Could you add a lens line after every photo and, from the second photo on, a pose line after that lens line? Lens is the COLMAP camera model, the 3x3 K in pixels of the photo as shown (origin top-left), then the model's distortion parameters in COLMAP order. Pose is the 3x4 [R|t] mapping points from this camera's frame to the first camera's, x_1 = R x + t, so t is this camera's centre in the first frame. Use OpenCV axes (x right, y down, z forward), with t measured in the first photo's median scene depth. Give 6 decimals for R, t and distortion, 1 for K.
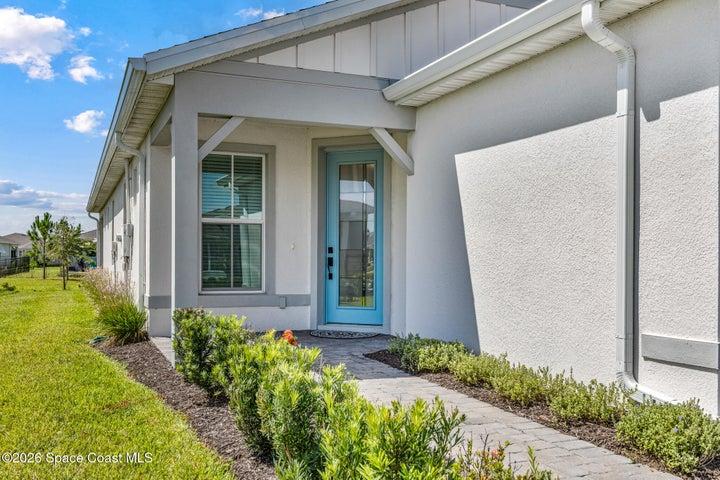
lens RADIAL K [[678.1, 0, 360.0], [0, 678.1, 240.0], [0, 0, 1]] dist [0.043637, 0.000082]
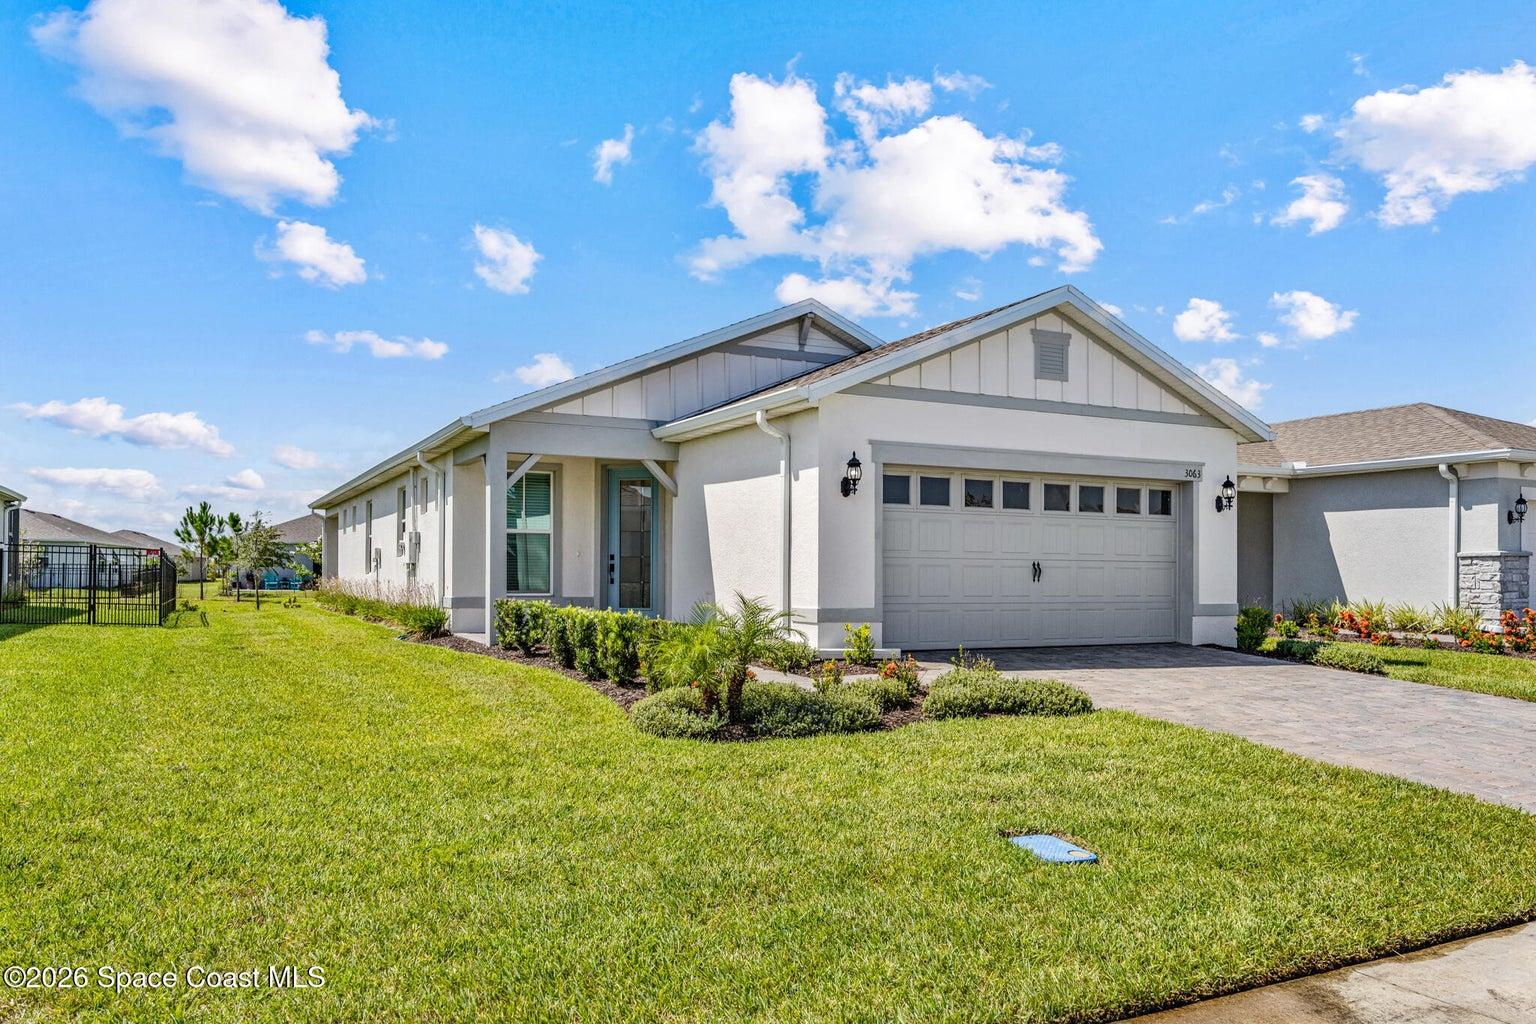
lens RADIAL K [[1127.6, 0, 765.5], [0, 1127.6, 559.7], [0, 0, 1]] dist [0.000121, -0.000259]
pose [[0.997023, 0.000764, 0.077095, 0.070020], [-0.002020, 0.999866, 0.016215, -0.012366], [-0.077072, -0.016322, 0.996892, -0.928824]]
